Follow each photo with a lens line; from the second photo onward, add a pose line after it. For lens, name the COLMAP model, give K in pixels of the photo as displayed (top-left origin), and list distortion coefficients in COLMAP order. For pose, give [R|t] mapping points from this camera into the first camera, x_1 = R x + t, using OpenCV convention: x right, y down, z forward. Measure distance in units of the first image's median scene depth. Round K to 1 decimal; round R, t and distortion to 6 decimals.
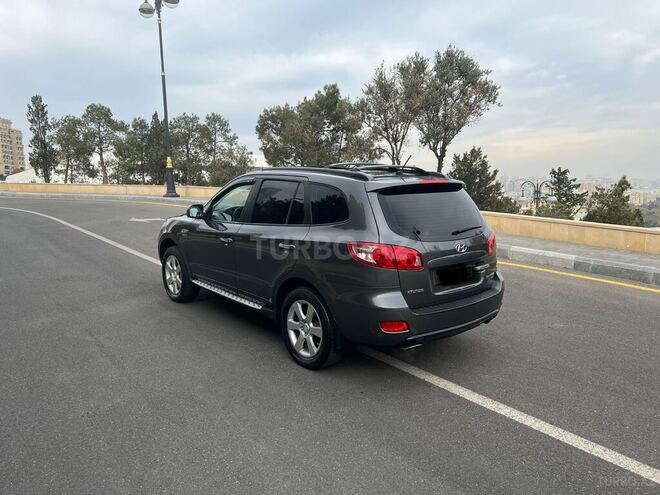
lens RADIAL K [[683.1, 0, 330.5], [0, 683.1, 238.8], [0, 0, 1]] dist [0.118876, -0.233211]
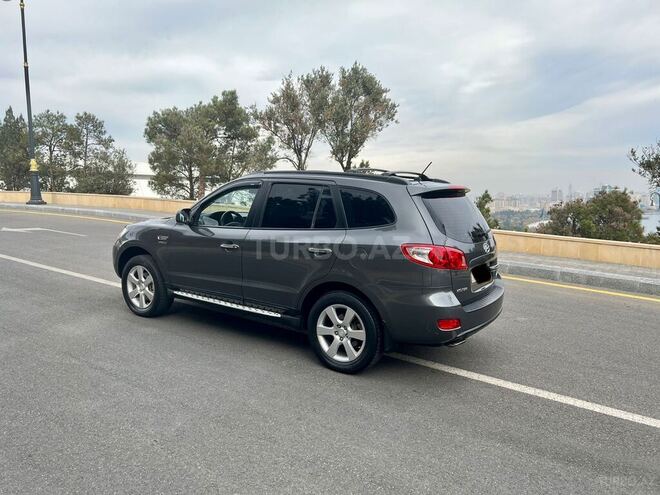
lens RADIAL K [[683.1, 0, 330.5], [0, 683.1, 238.8], [0, 0, 1]] dist [0.118876, -0.233211]
pose [[0.927407, -0.007635, 0.373976, -0.252267], [0.016798, 0.999633, -0.021248, 0.009316], [-0.373676, 0.025987, 0.927195, 0.050303]]
